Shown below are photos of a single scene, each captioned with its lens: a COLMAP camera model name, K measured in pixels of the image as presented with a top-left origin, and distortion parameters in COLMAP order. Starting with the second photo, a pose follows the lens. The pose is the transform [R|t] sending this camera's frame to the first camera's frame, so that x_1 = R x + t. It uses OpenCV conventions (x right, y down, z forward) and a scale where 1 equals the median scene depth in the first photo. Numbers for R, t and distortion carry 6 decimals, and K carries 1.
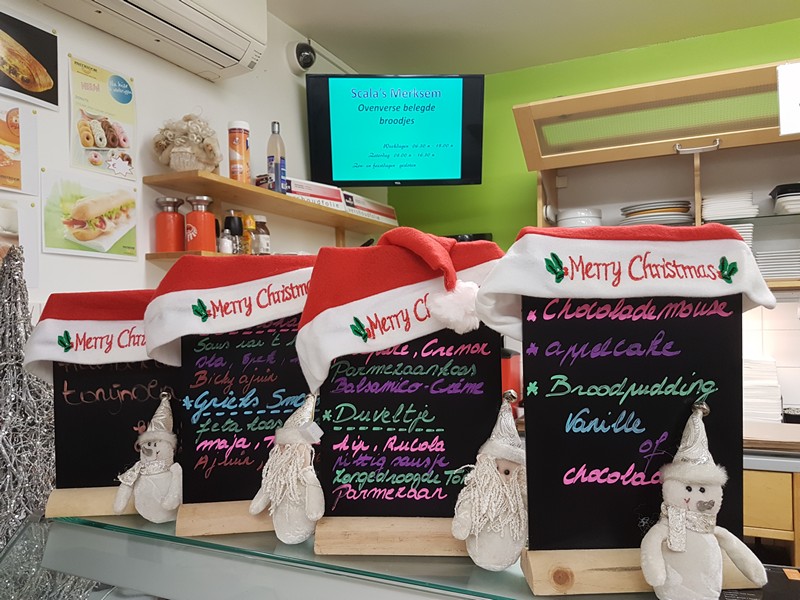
lens RADIAL K [[614.1, 0, 402.9], [0, 614.1, 302.5], [0, 0, 1]] dist [0.084223, -0.131051]
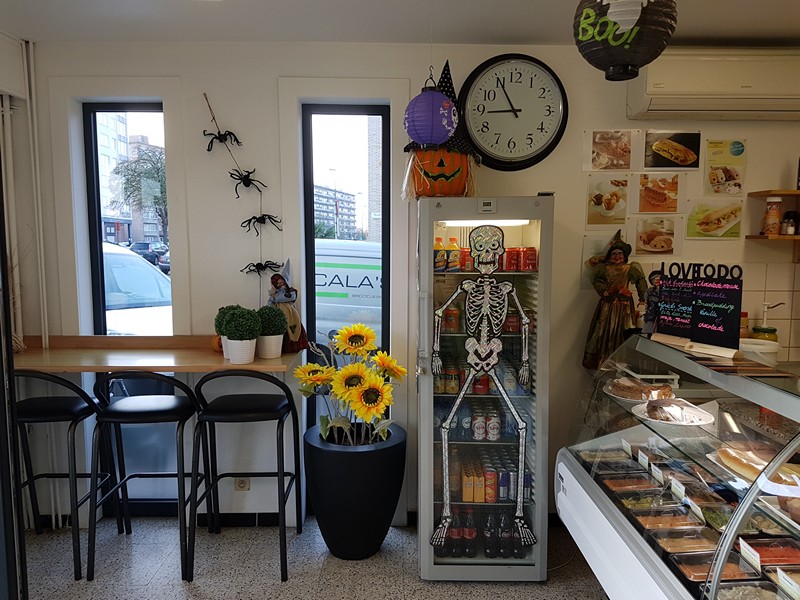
lens RADIAL K [[614.1, 0, 397.4], [0, 614.1, 300.2], [0, 0, 1]] dist [0.084223, -0.131051]
pose [[0.383408, 0.105343, -0.917551, 0.982930], [-0.002709, 0.993598, 0.112942, -0.102064], [0.923575, -0.040818, 0.381239, -0.723329]]
